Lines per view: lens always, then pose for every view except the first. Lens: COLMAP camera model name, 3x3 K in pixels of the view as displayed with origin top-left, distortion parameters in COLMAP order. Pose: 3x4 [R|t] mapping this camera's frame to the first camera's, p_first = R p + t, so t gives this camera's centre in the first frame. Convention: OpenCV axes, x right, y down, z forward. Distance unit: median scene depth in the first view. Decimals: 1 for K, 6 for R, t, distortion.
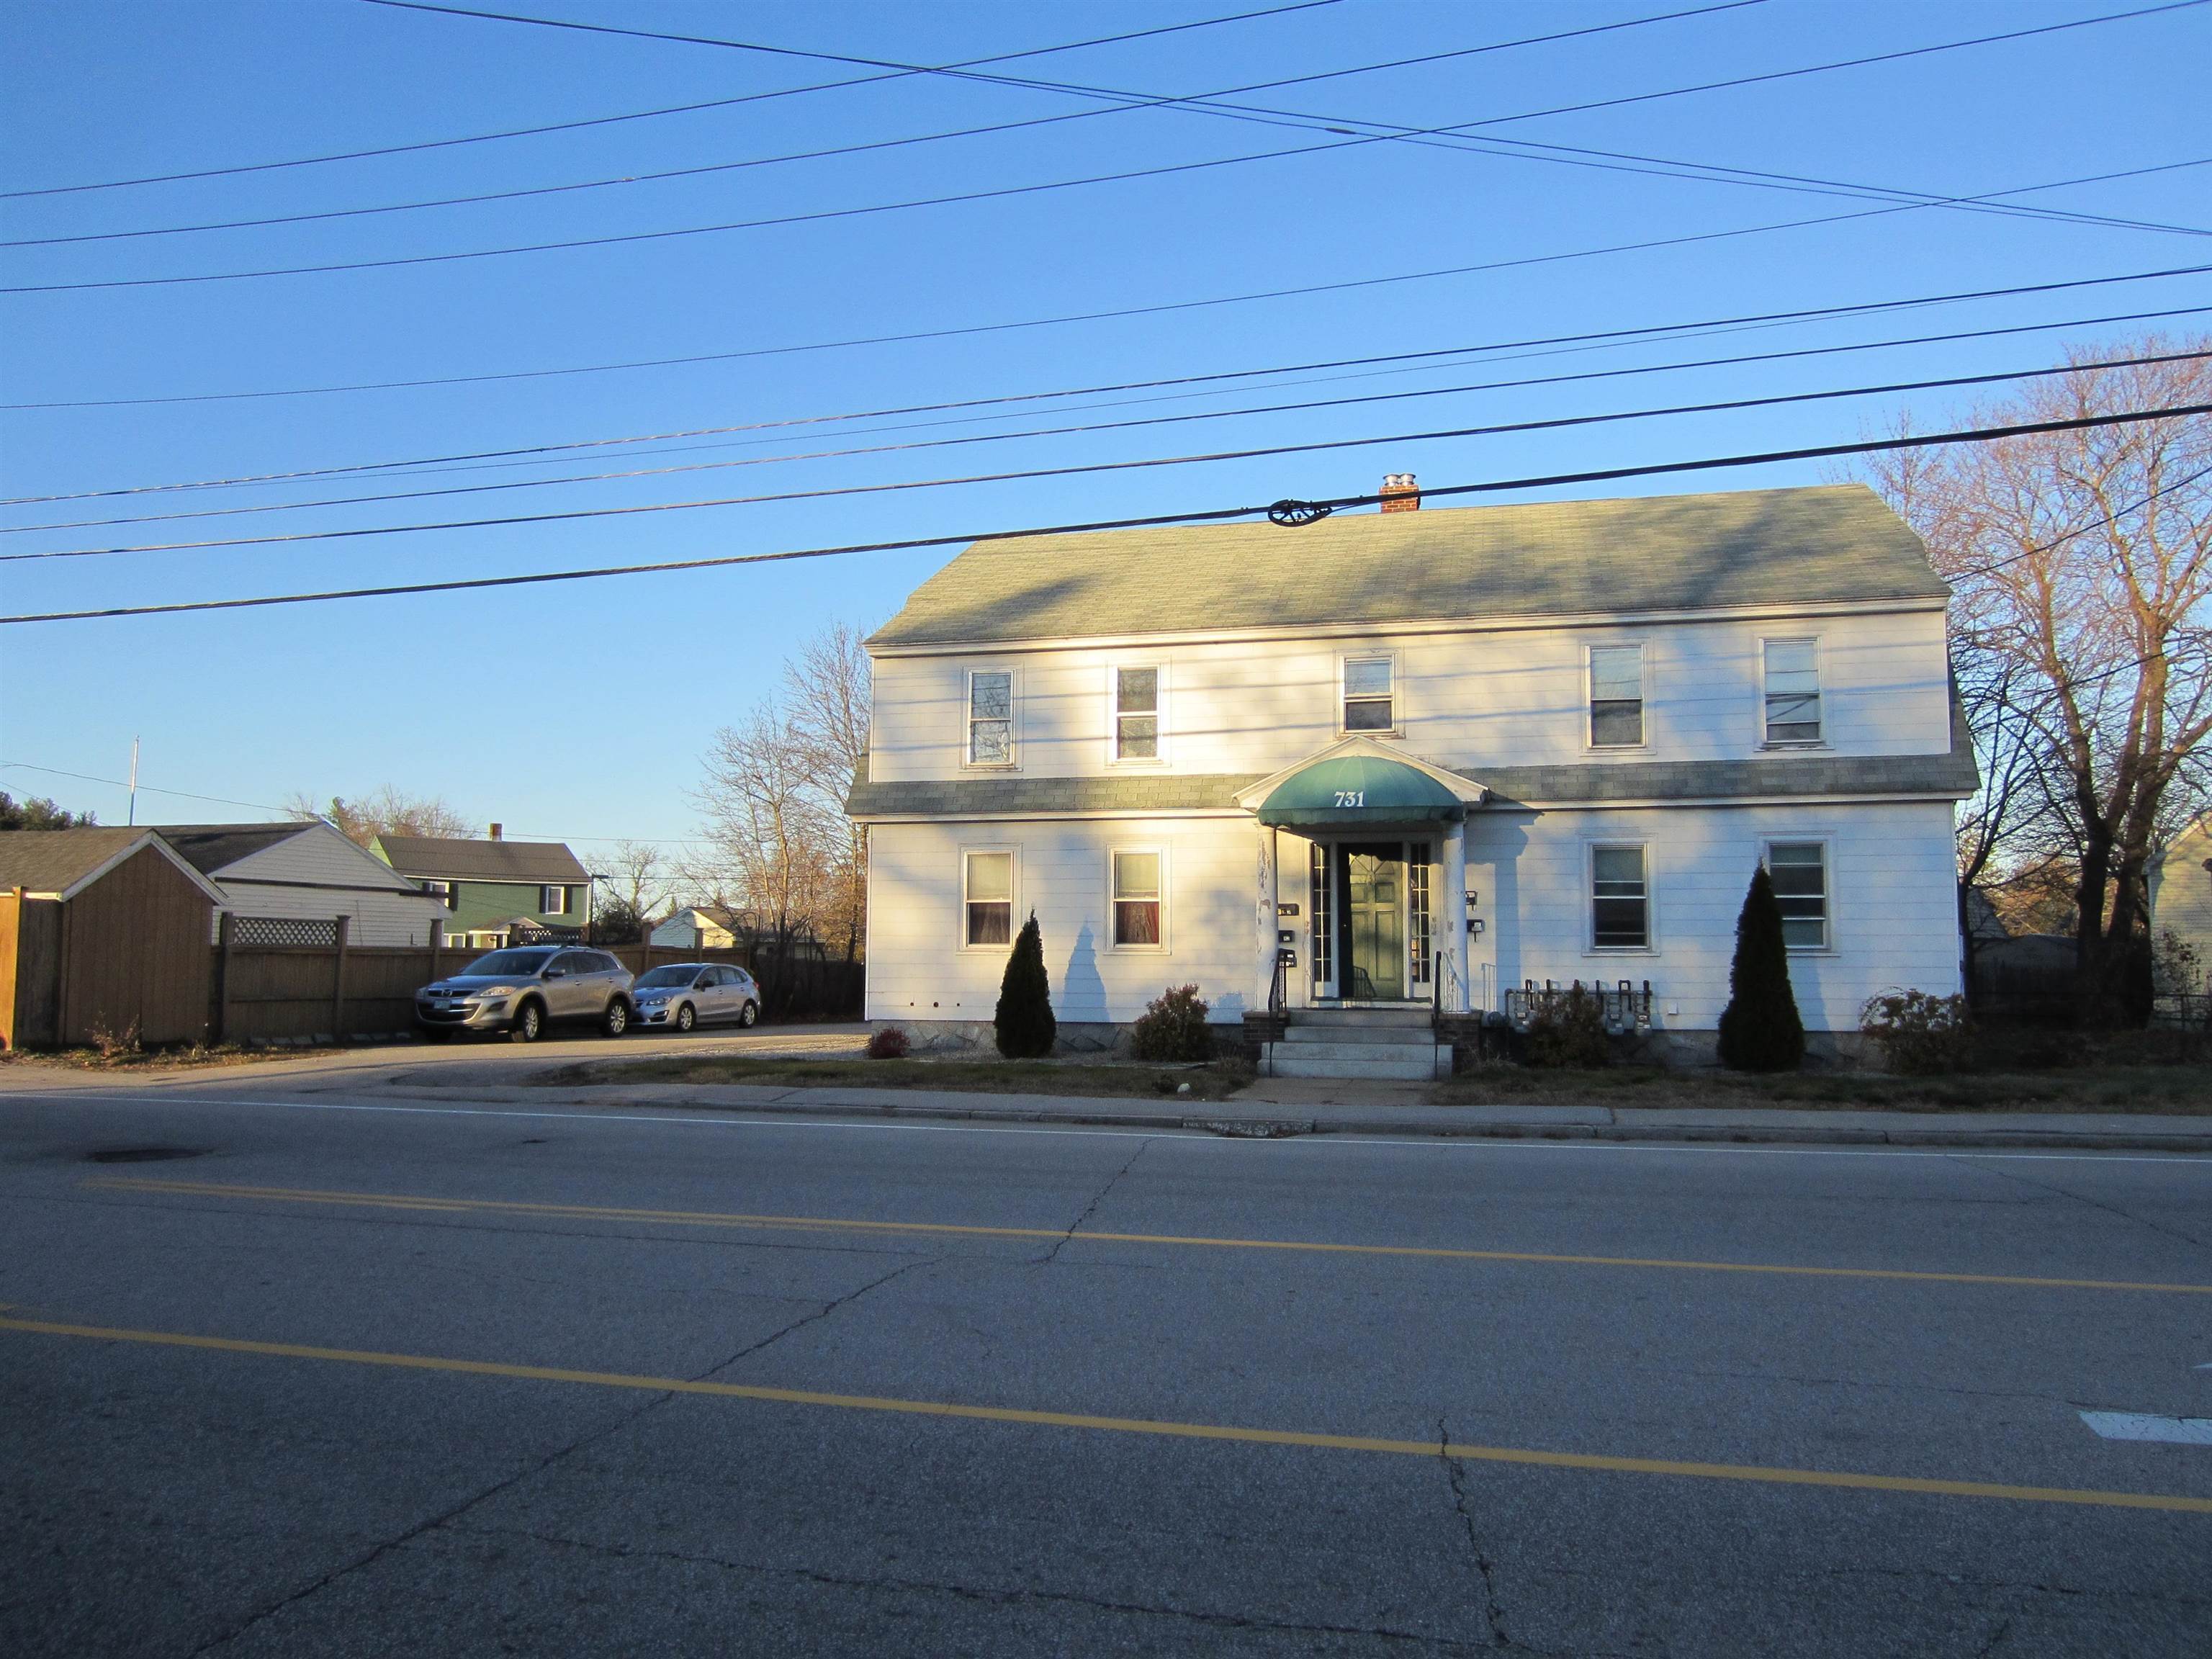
lens RADIAL K [[1534.2, 0, 1102.1], [0, 1534.2, 786.3], [0, 0, 1]] dist [-0.029404, 0.001766]
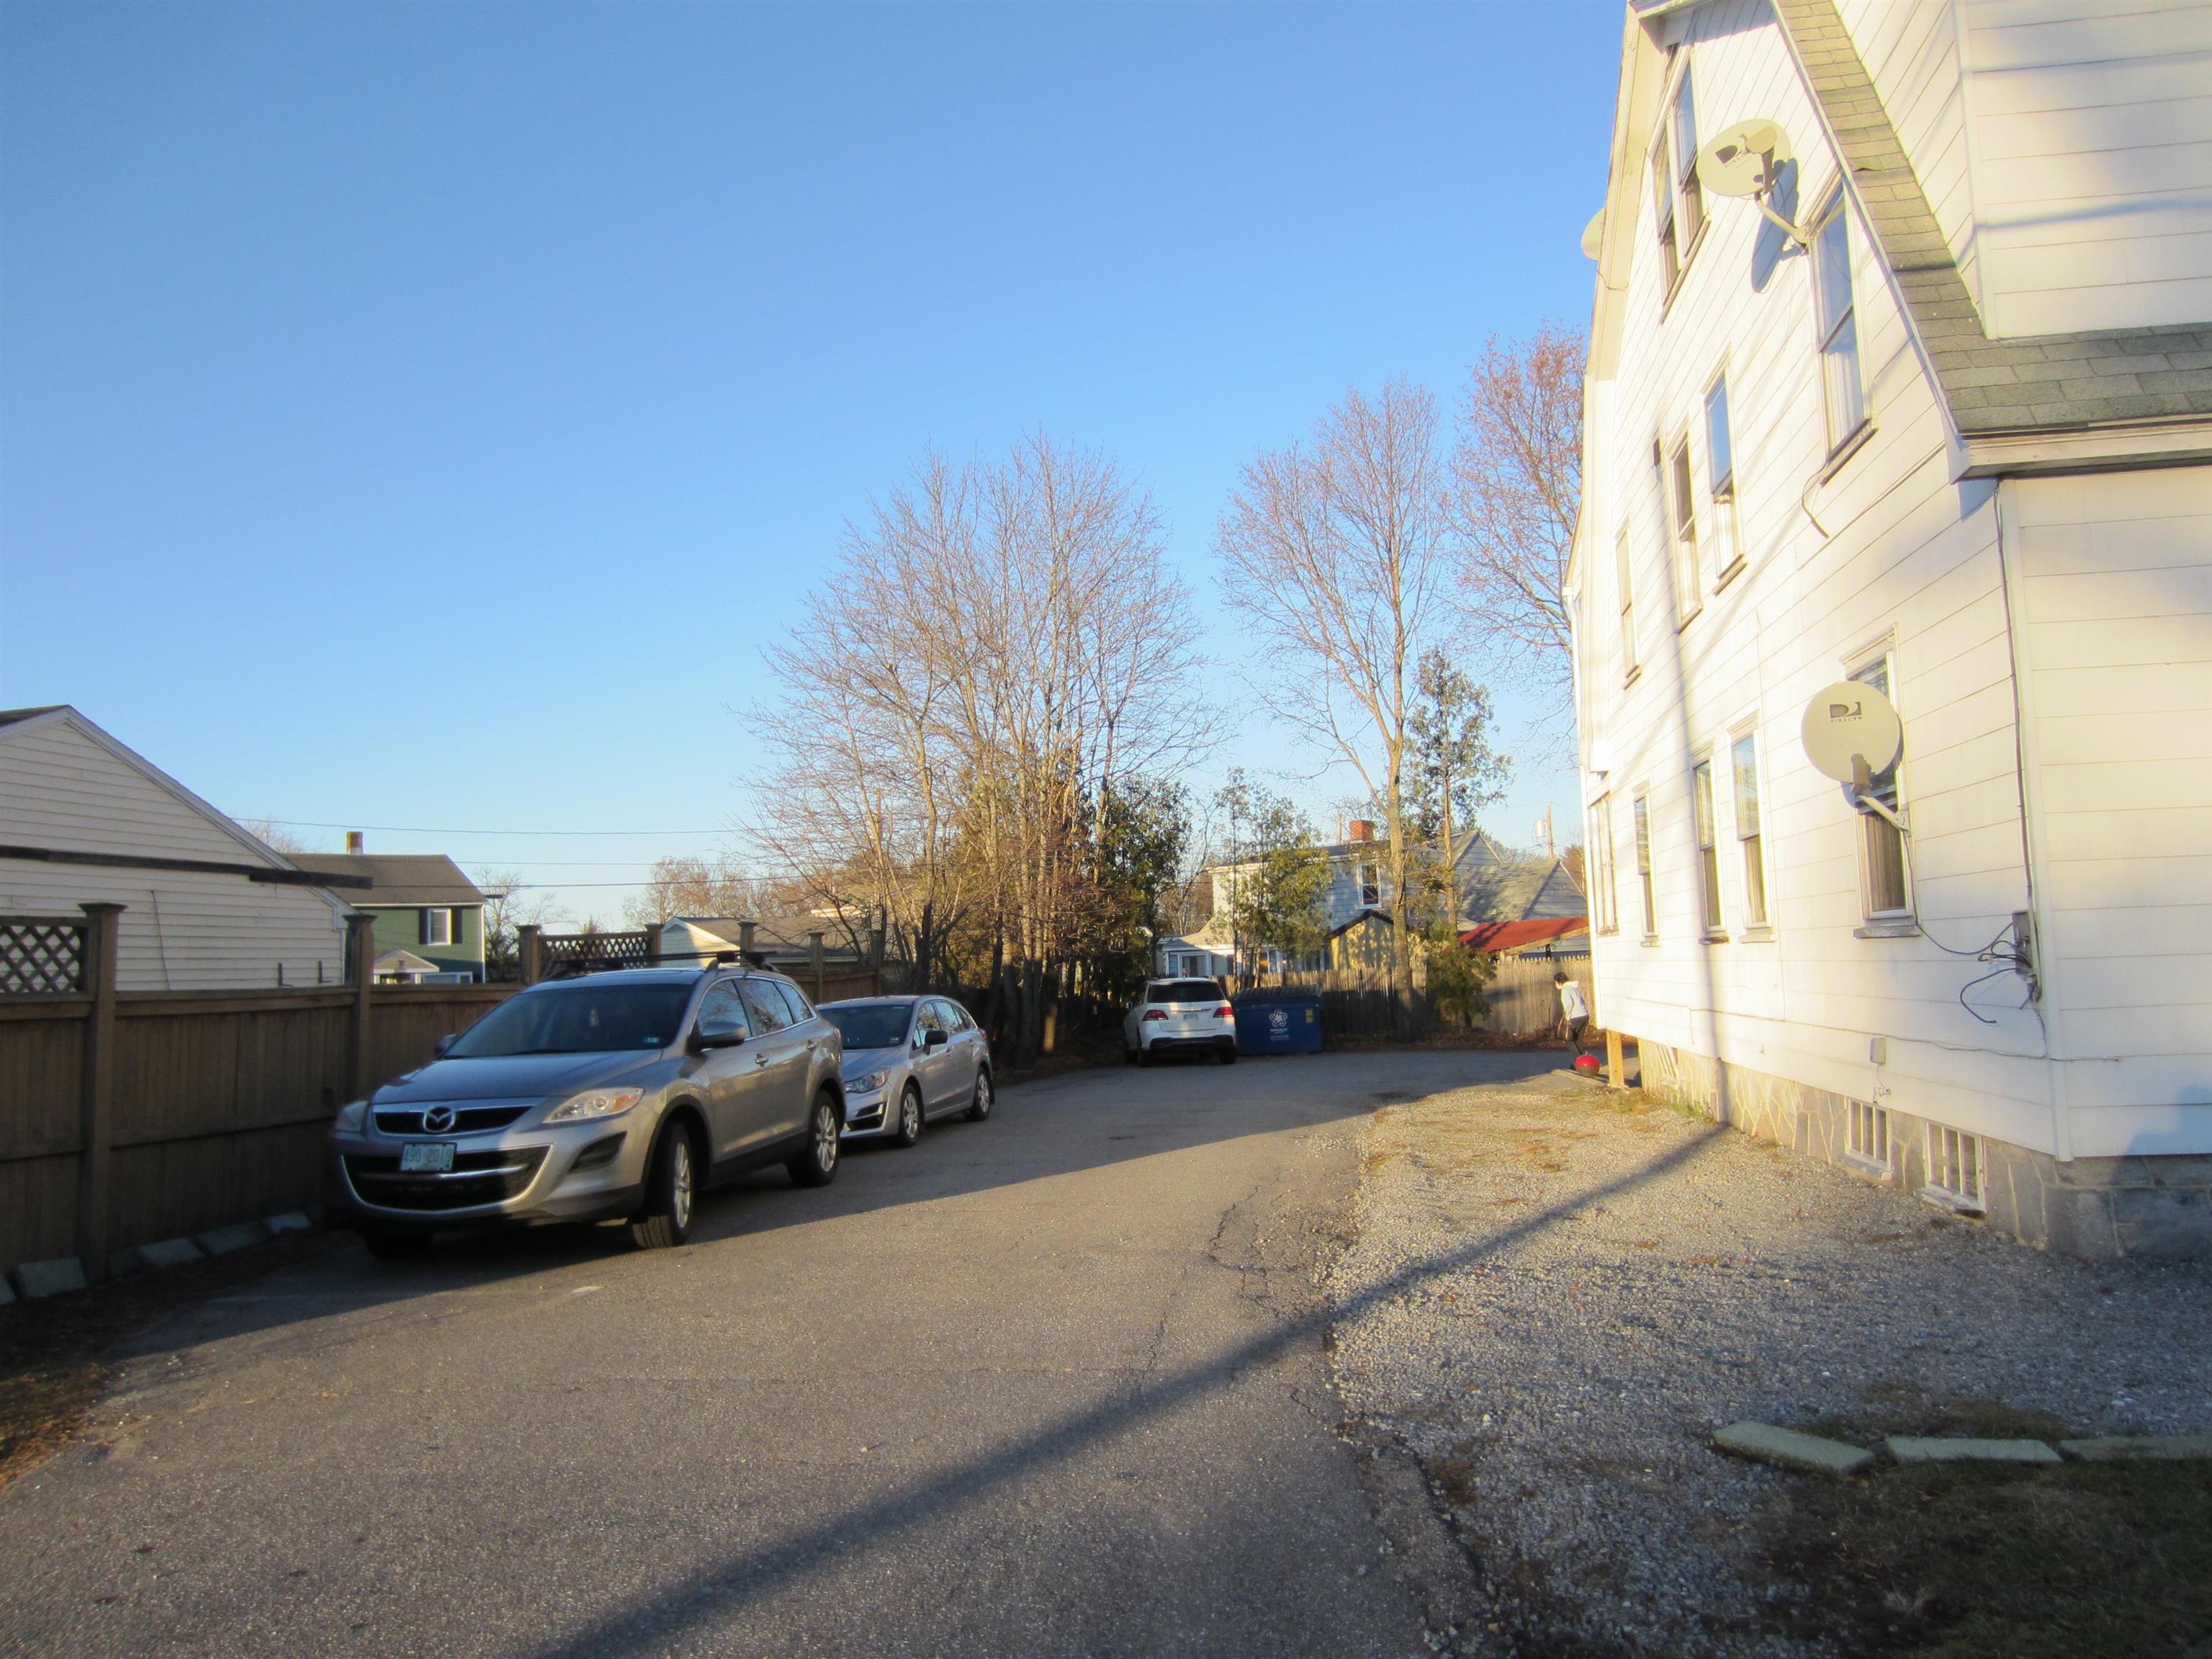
lens RADIAL K [[1547.4, 0, 1112.2], [0, 1547.4, 828.2], [0, 0, 1]] dist [-0.022671, 0.003489]
pose [[0.994800, -0.034775, 0.095728, -0.370553], [0.033101, 0.999271, 0.019026, 0.084080], [-0.096320, -0.015758, 0.995226, 0.773116]]
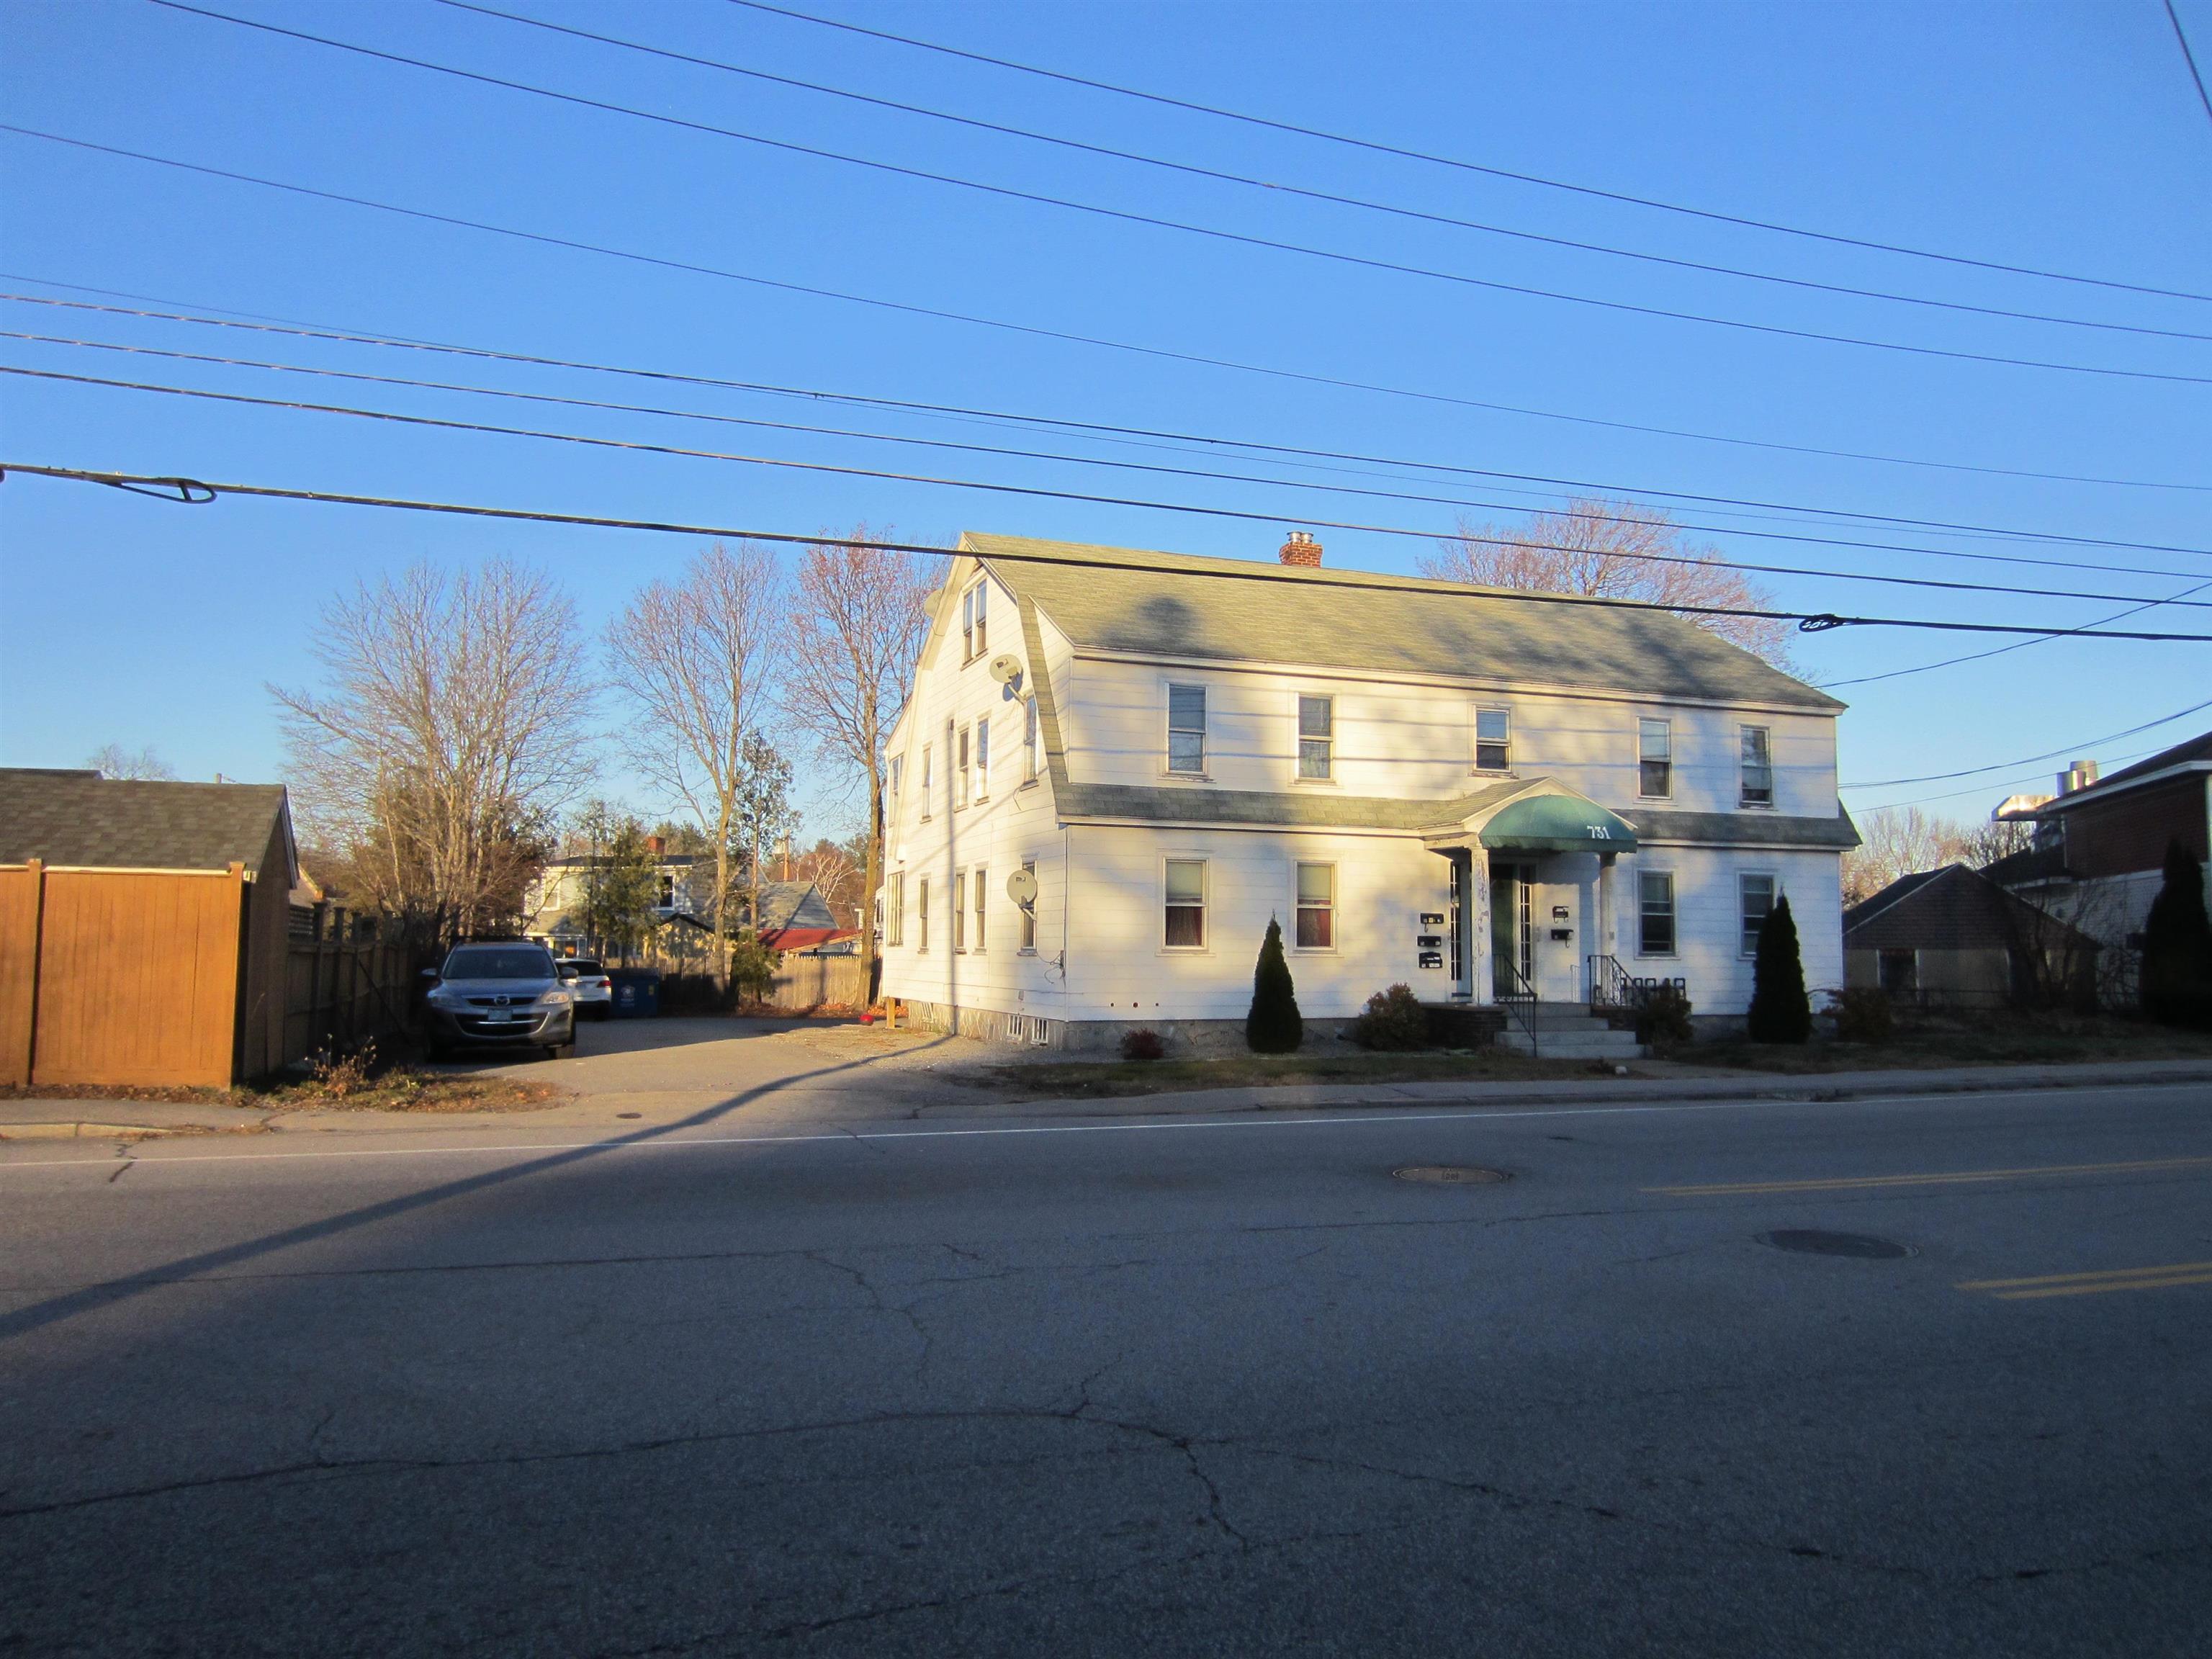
lens RADIAL K [[1584.5, 0, 1102.3], [0, 1584.5, 837.0], [0, 0, 1]] dist [-0.036531, 0.032614]
pose [[0.826372, 0.044228, 0.561385, -0.752330], [-0.066742, 0.997577, 0.019653, 0.011827], [-0.559155, -0.053708, 0.827322, 0.148938]]
